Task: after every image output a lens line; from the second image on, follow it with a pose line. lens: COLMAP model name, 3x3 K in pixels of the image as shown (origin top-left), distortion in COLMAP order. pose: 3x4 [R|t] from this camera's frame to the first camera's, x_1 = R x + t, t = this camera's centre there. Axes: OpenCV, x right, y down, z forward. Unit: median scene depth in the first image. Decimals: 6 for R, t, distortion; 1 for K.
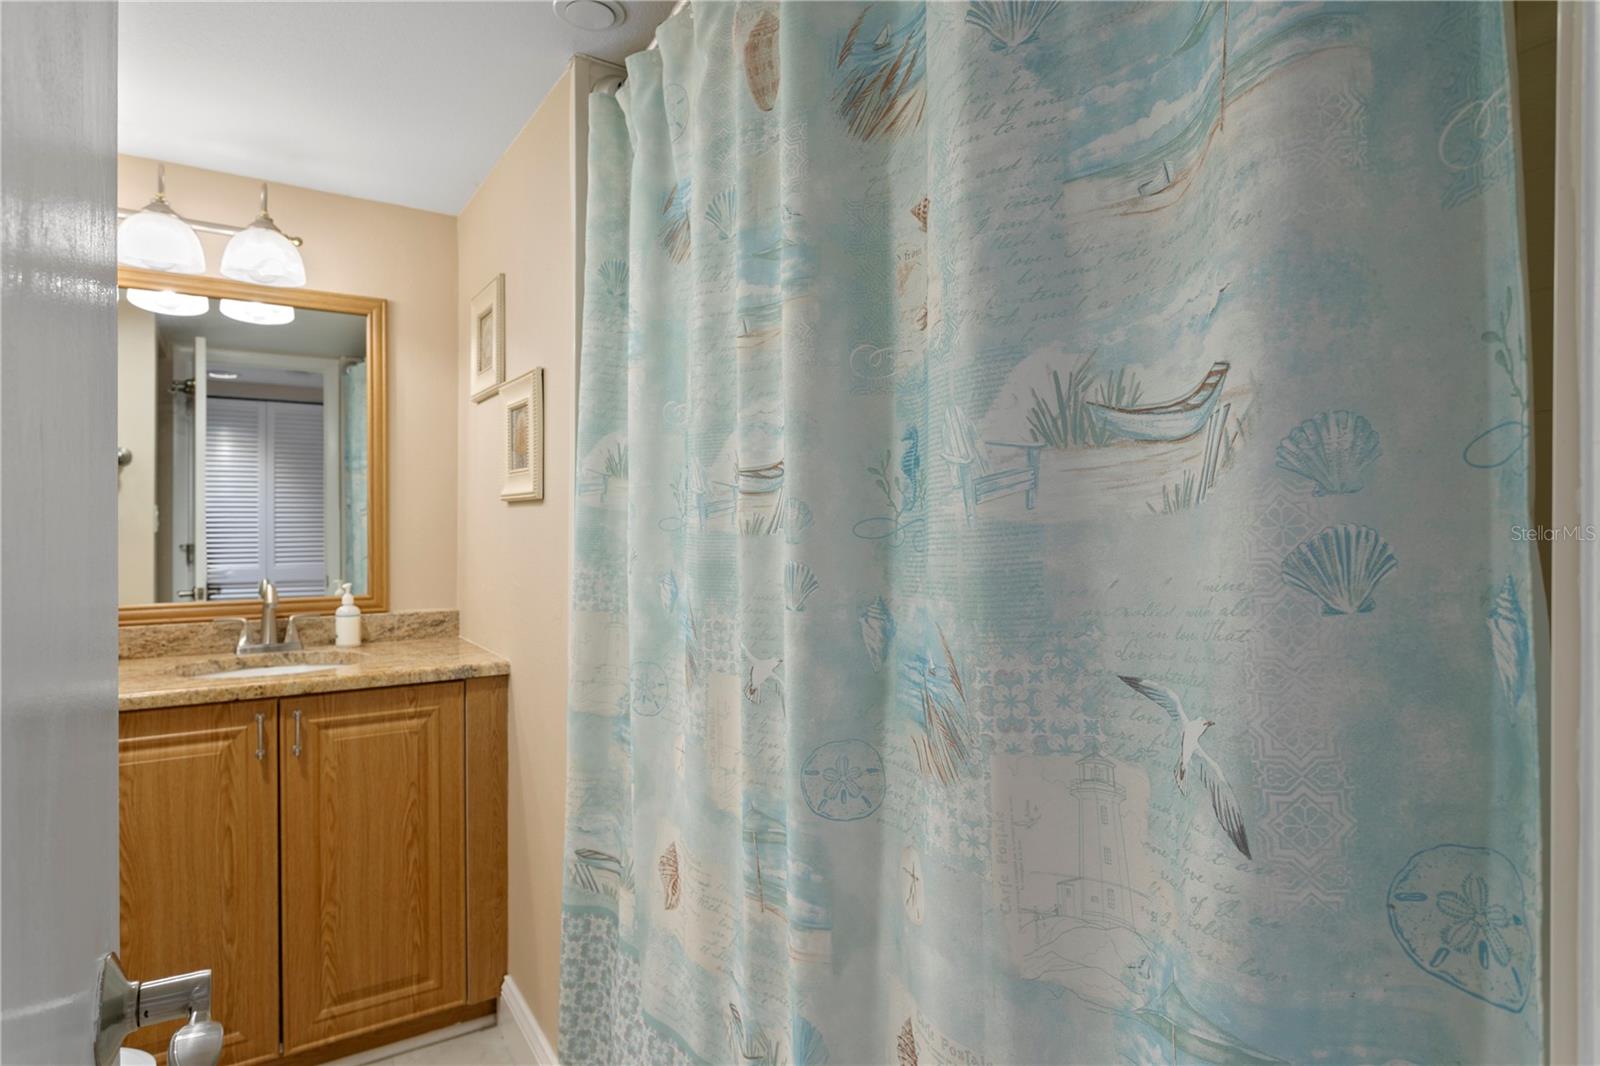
lens RADIAL K [[869.6, 0, 784.9], [0, 869.6, 528.5], [0, 0, 1]] dist [0.000795, -0.000154]
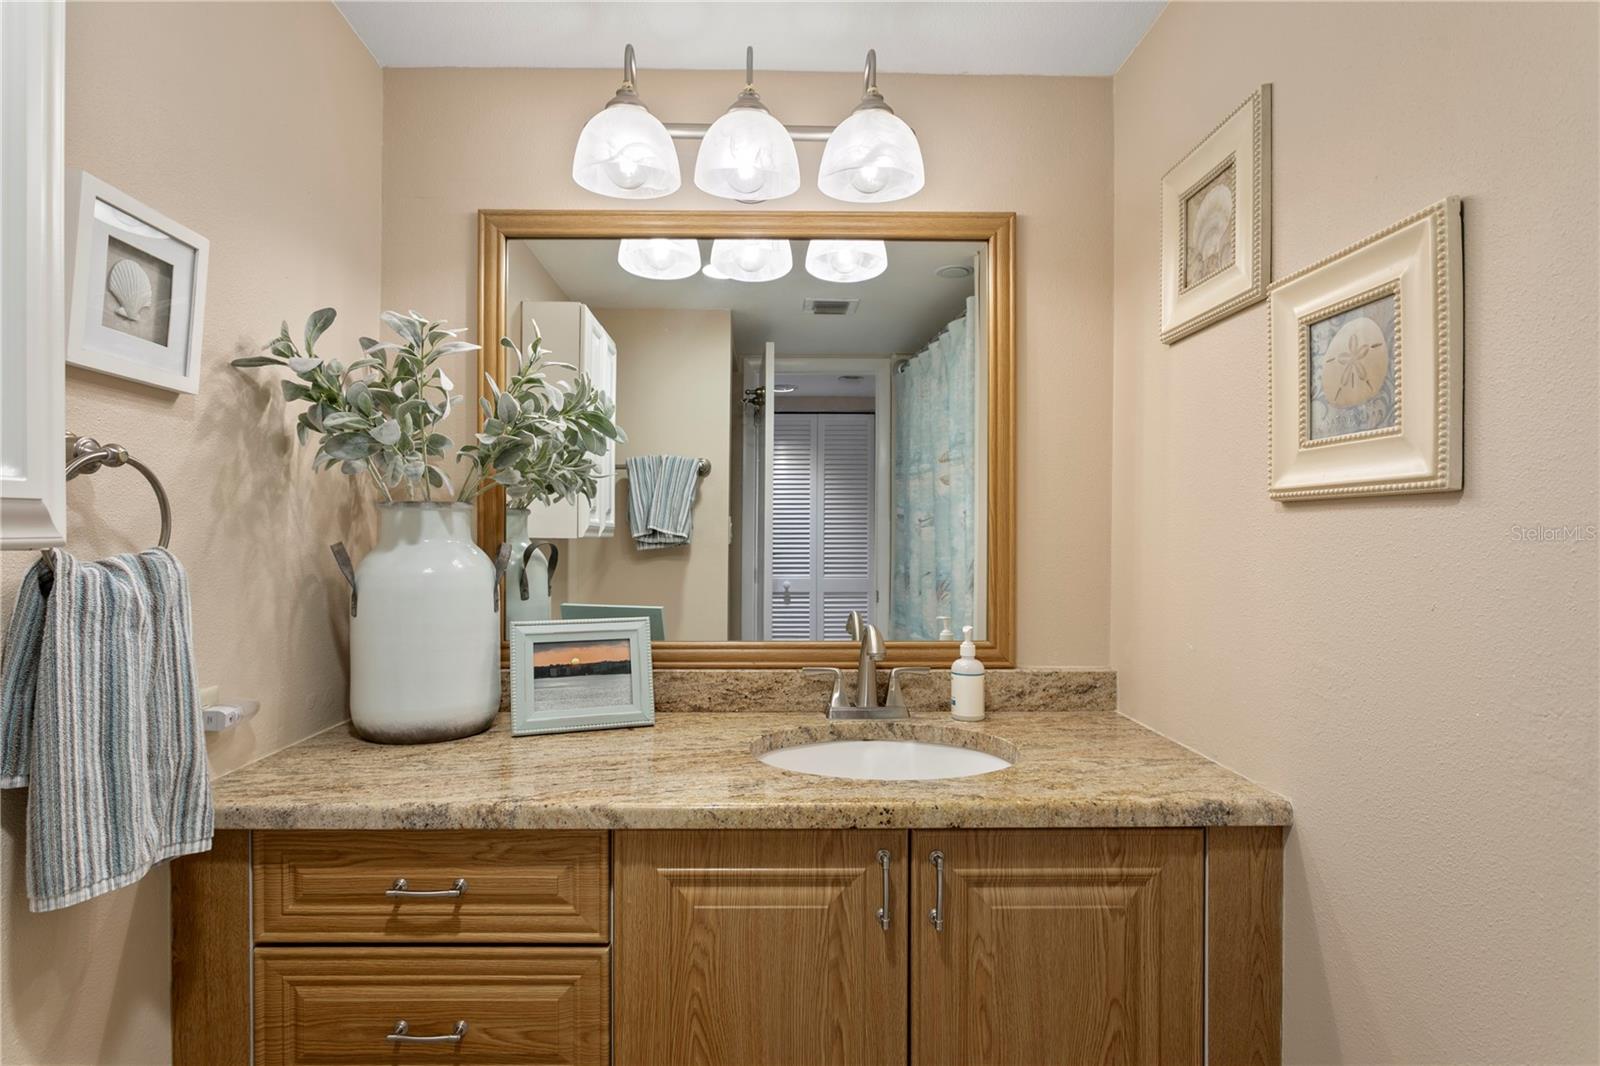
lens RADIAL K [[808.9, 0, 821.3], [0, 808.9, 534.7], [0, 0, 1]] dist [-0.005547, 0.000110]
pose [[0.875989, 0.004447, -0.482311, -0.335742], [-0.007082, 0.999968, -0.003643, -0.006301], [0.482280, 0.006607, 0.875992, 0.436716]]
